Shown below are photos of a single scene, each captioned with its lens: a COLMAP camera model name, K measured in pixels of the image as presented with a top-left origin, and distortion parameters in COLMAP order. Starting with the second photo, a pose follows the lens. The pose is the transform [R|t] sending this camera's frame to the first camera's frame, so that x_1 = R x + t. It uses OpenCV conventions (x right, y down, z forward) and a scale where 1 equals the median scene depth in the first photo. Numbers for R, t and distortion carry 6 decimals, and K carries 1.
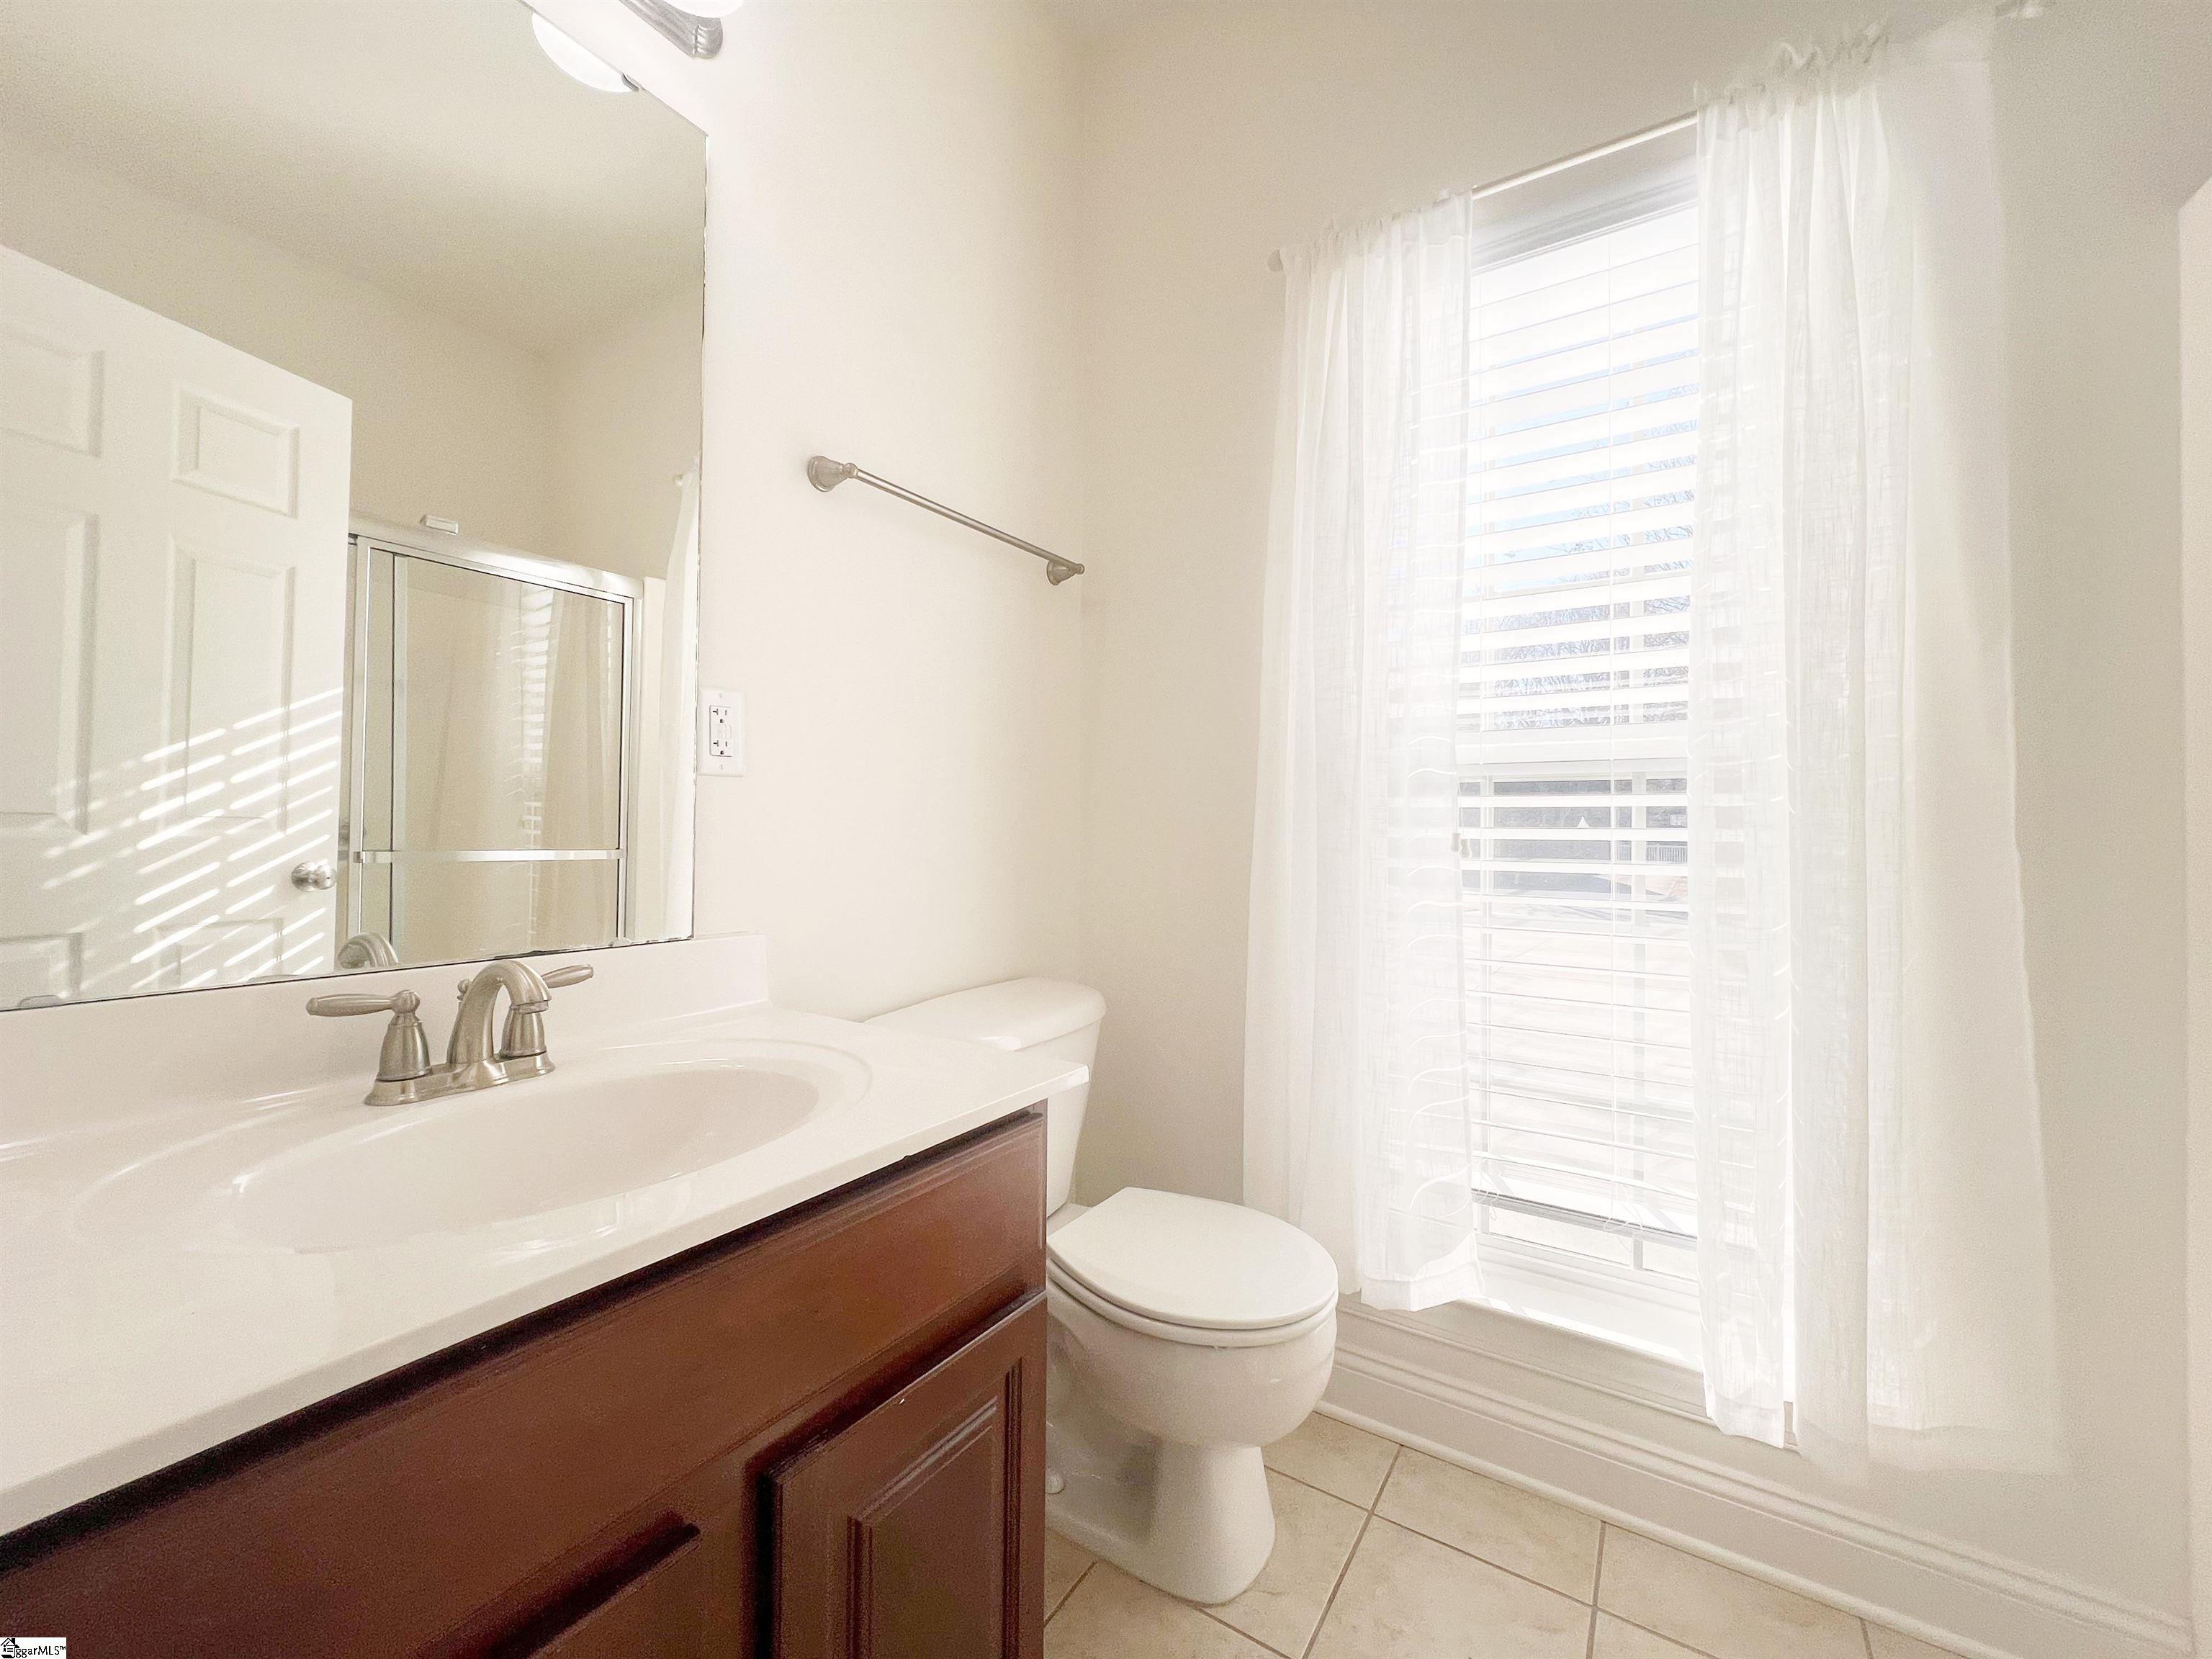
lens RADIAL K [[887.9, 0, 1109.4], [0, 887.9, 819.4], [0, 0, 1]] dist [-0.005672, 0.001216]
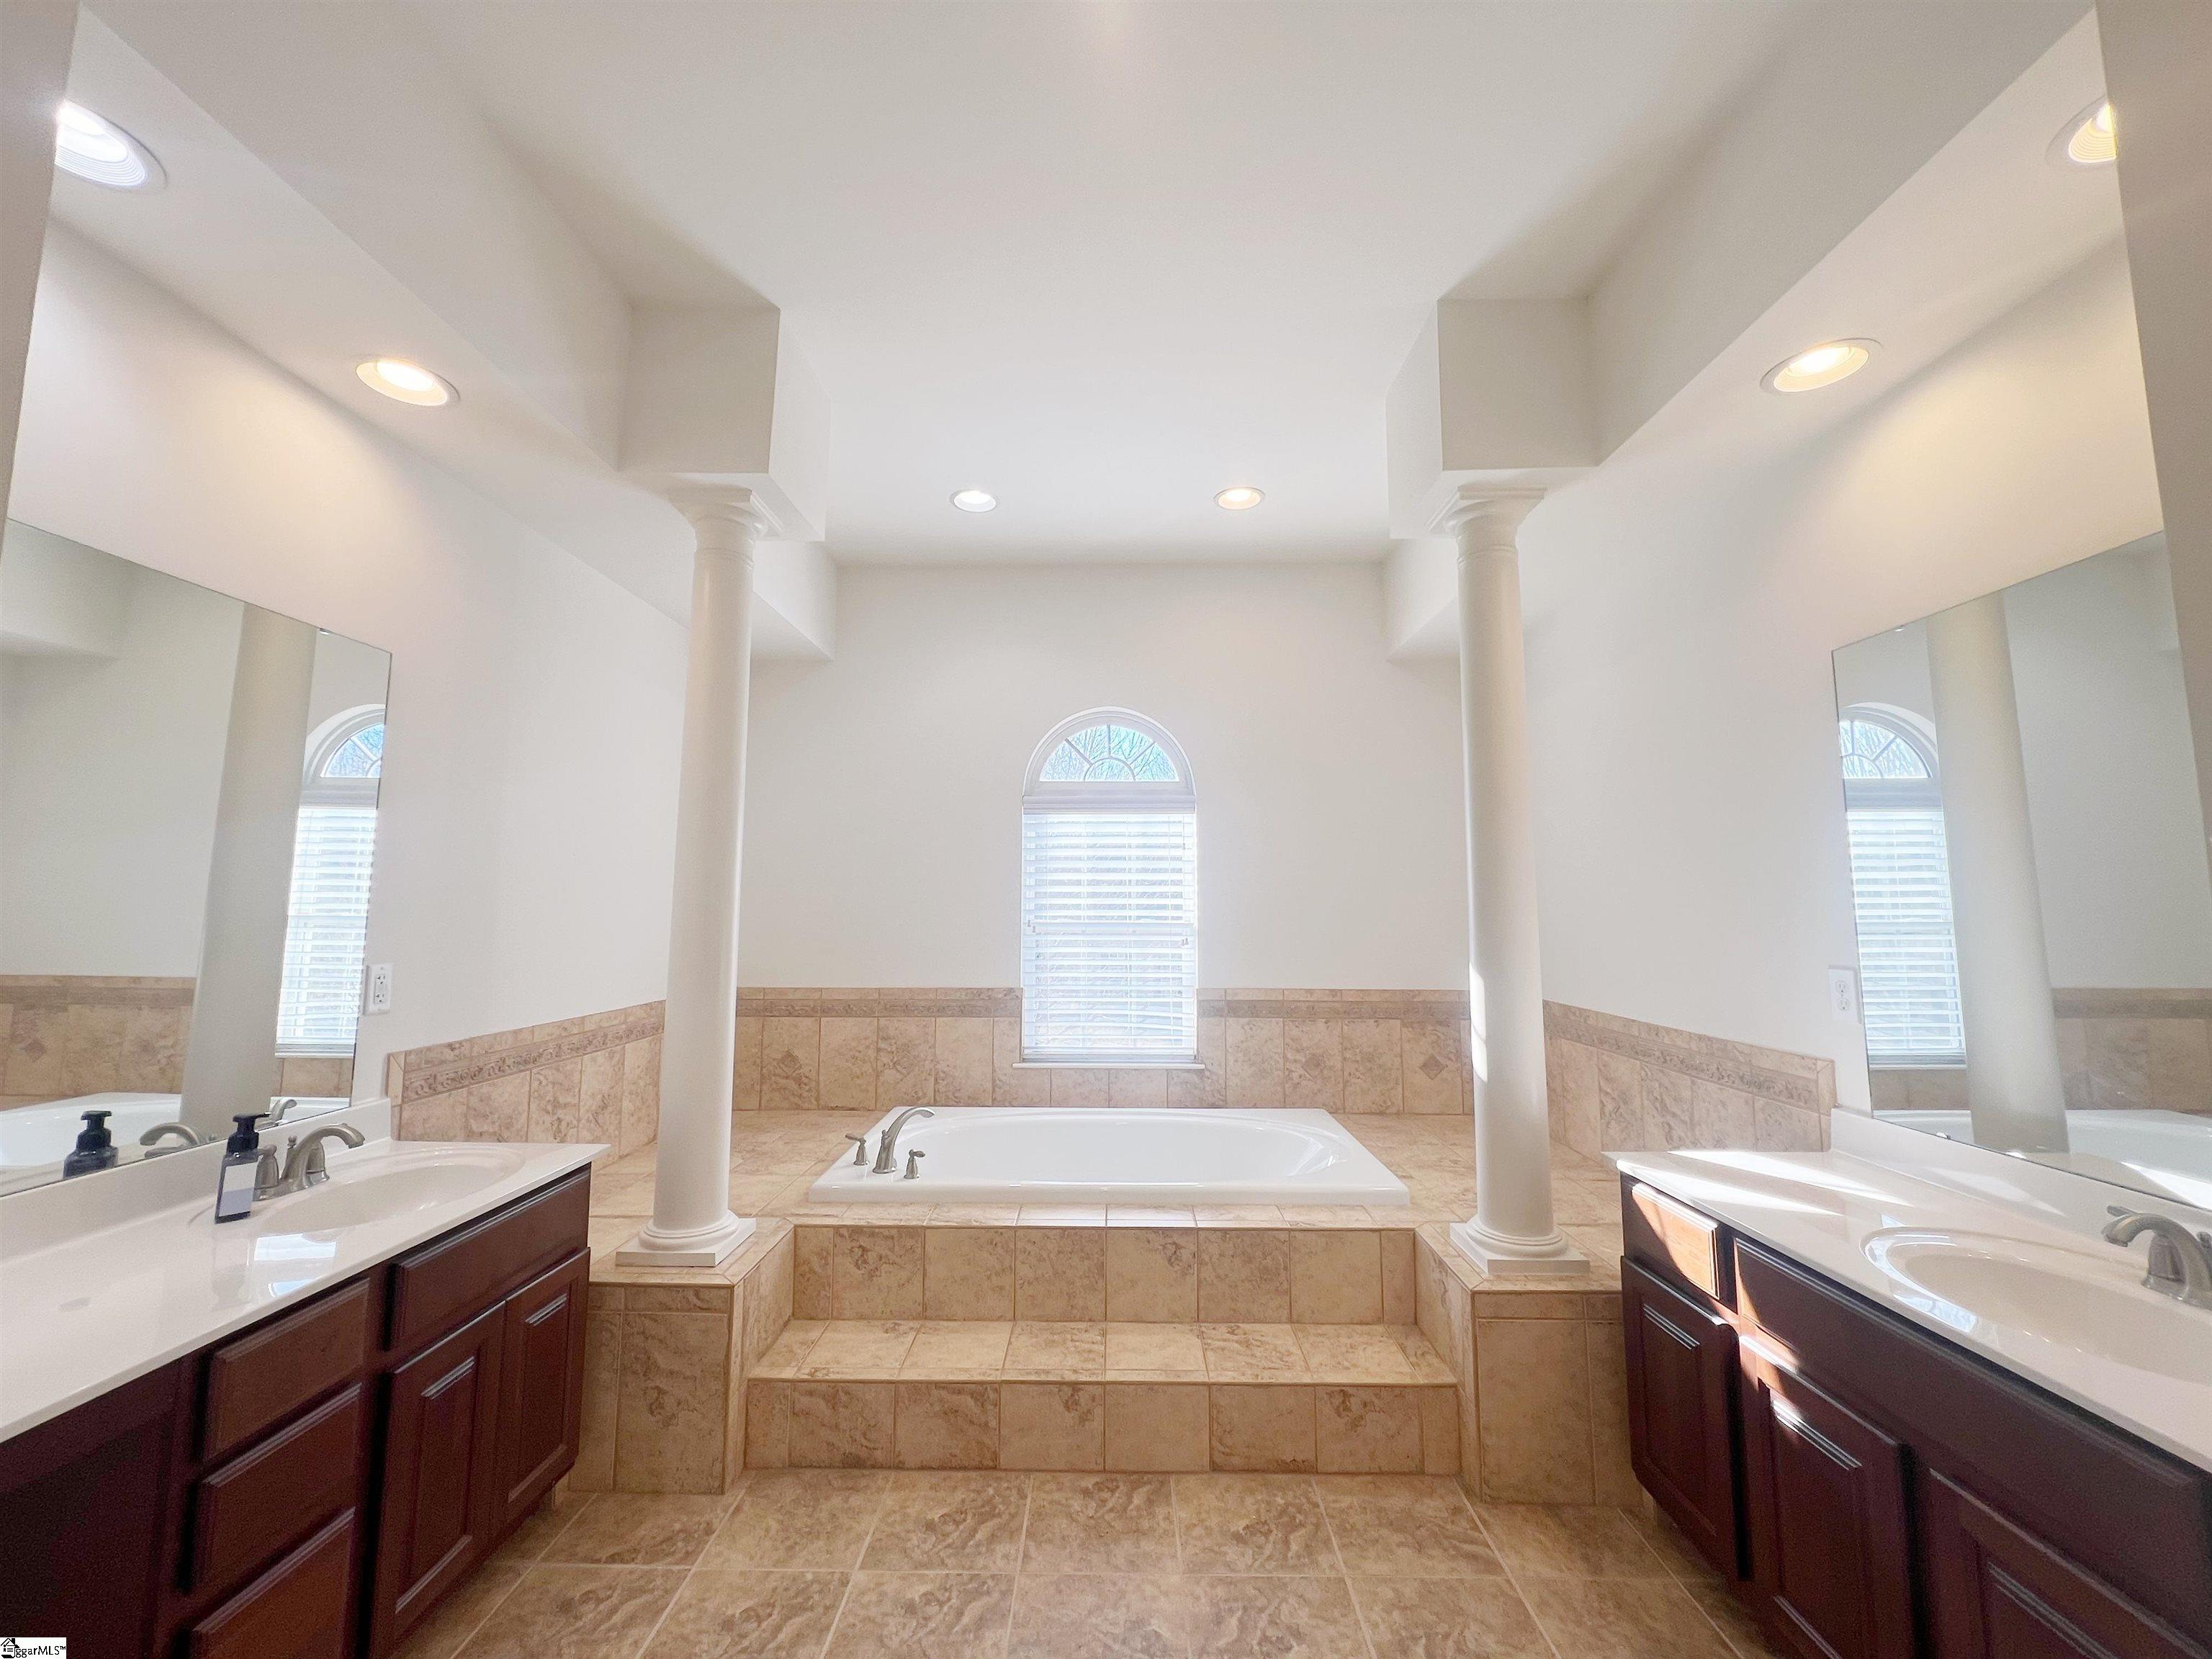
lens RADIAL K [[887.9, 0, 1112.2], [0, 887.9, 832.1], [0, 0, 1]] dist [-0.005672, 0.001216]
pose [[0.849819, 0.047833, 0.524900, -0.199303], [-0.001865, 0.996140, -0.087757, -0.381440], [-0.527071, 0.073599, 0.846628, -1.946055]]
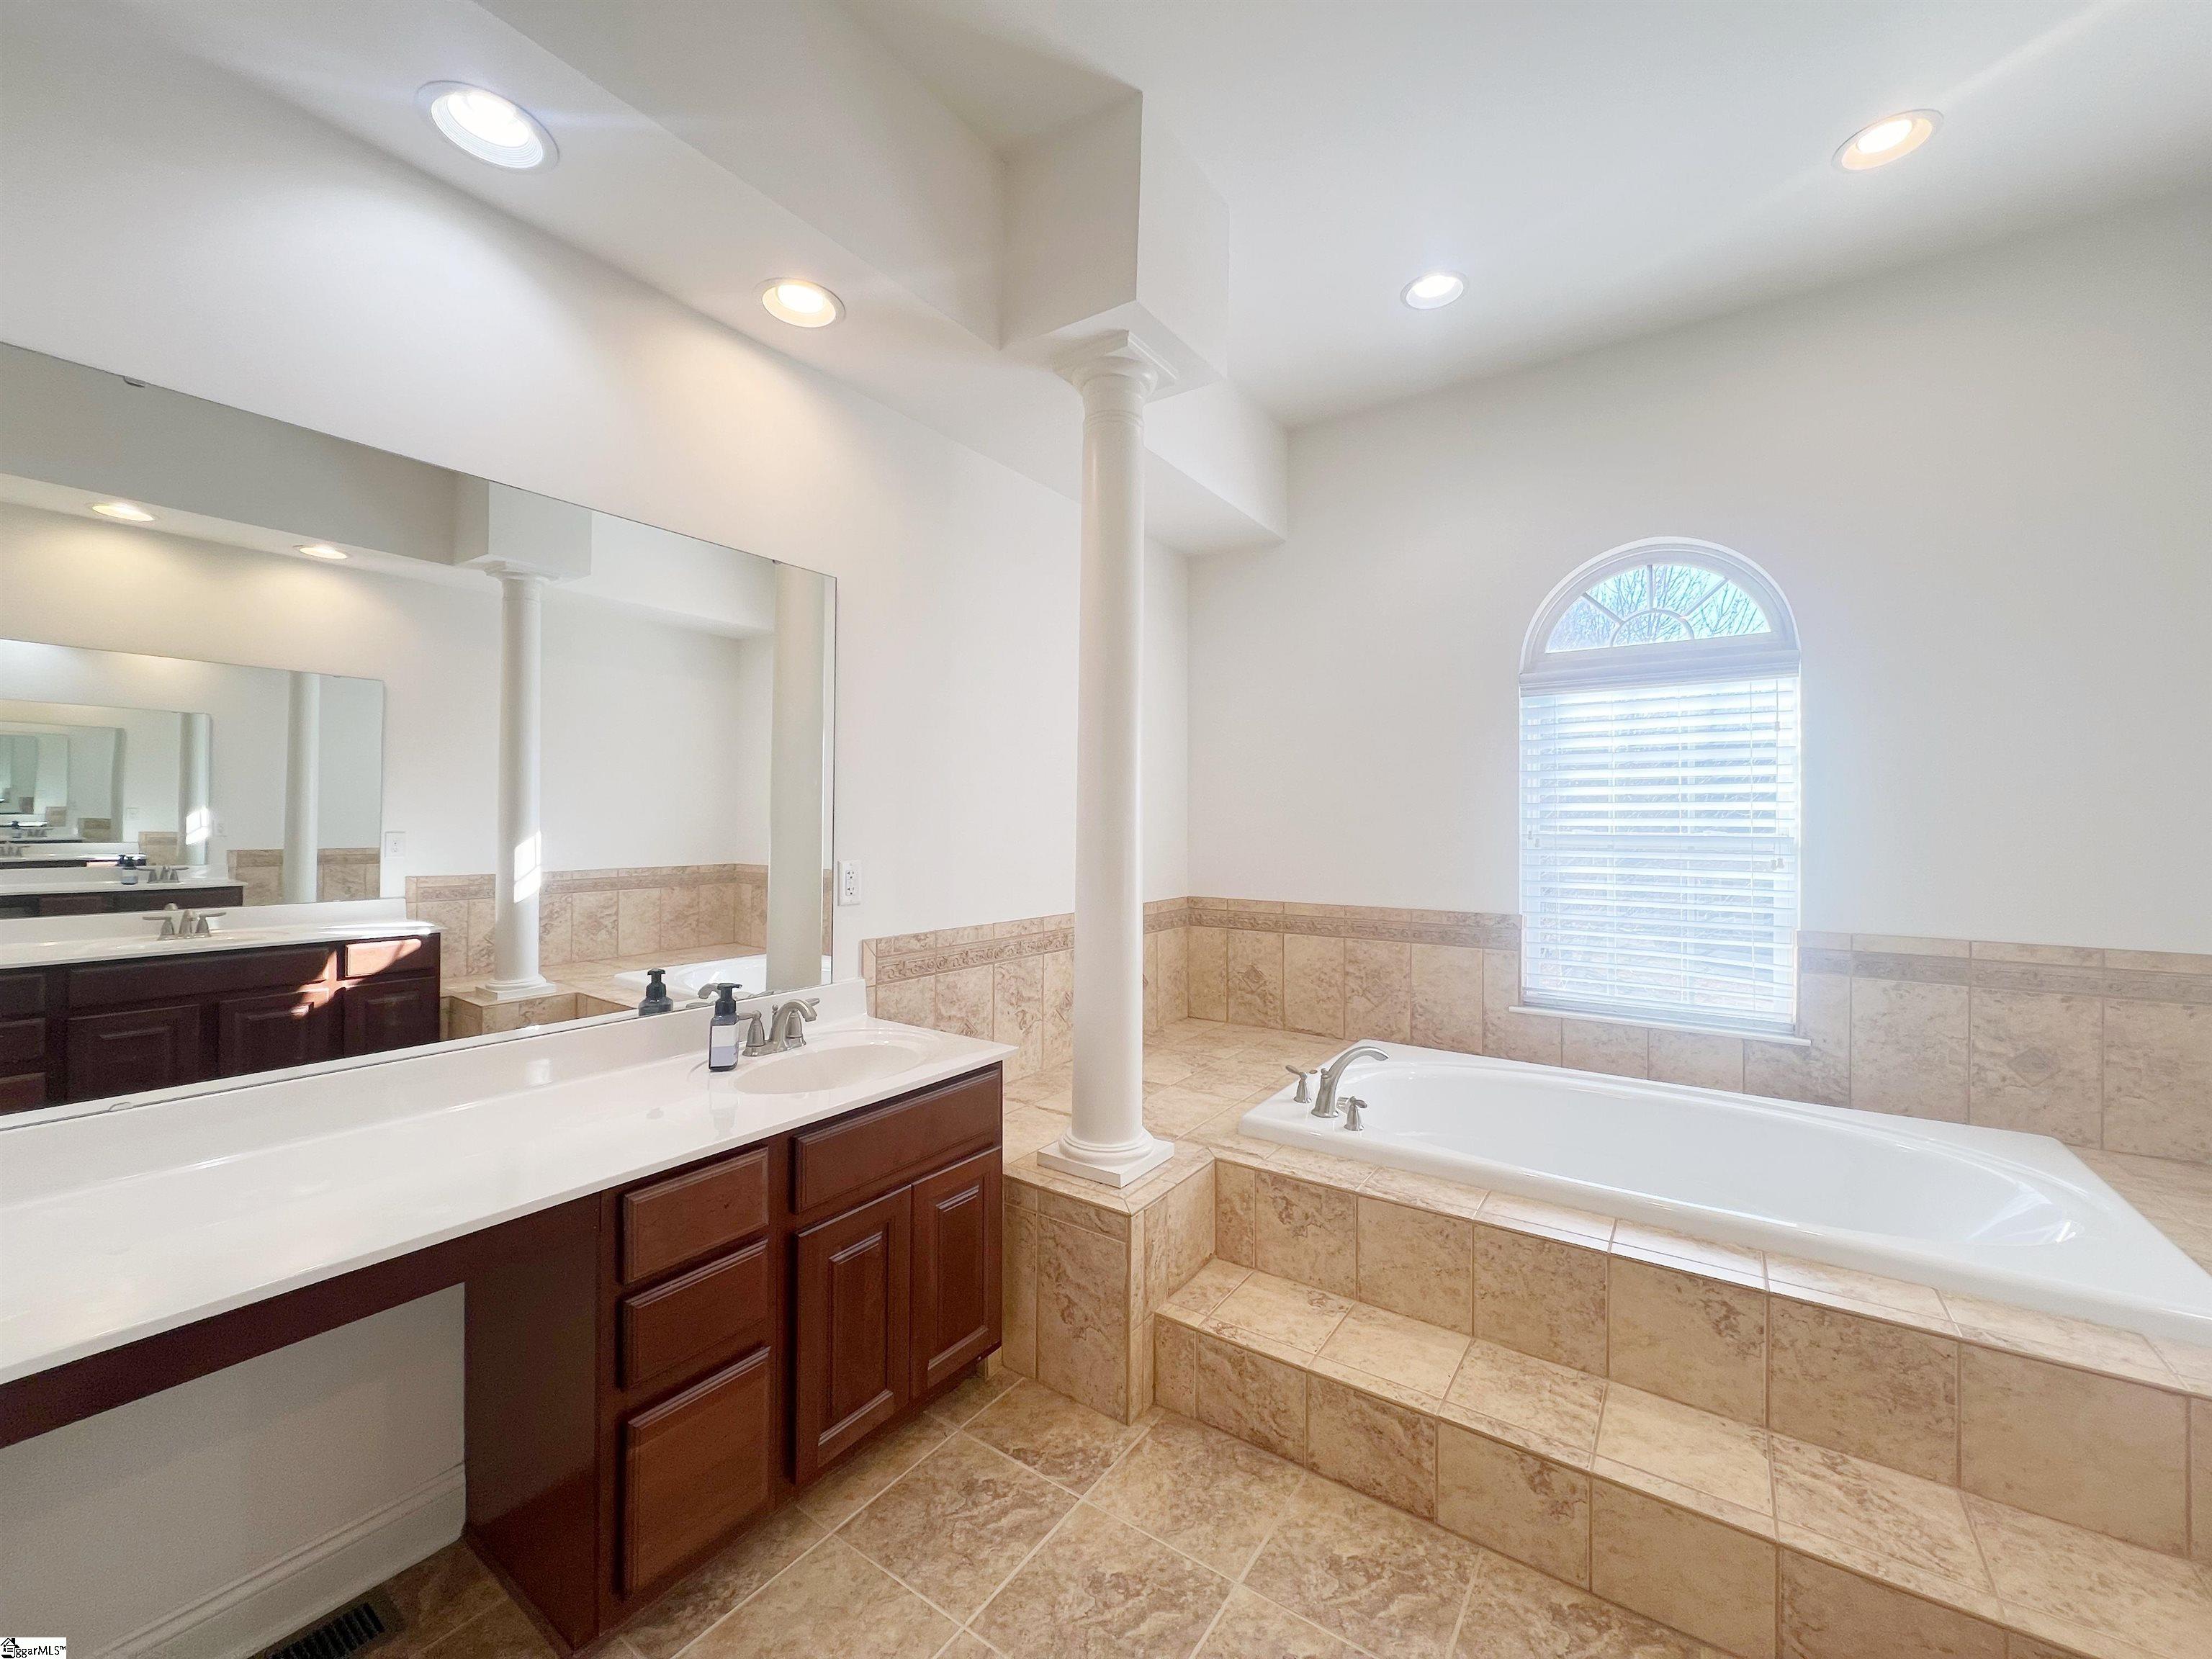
lens RADIAL K [[879.2, 0, 1106.3], [0, 879.2, 825.8], [0, 0, 1]] dist [-0.003906, 0.000472]
pose [[0.998894, 0.005407, -0.046701, 0.324976], [-0.005356, 0.999985, 0.001216, -0.343998], [0.046707, -0.000965, 0.998908, -1.452322]]
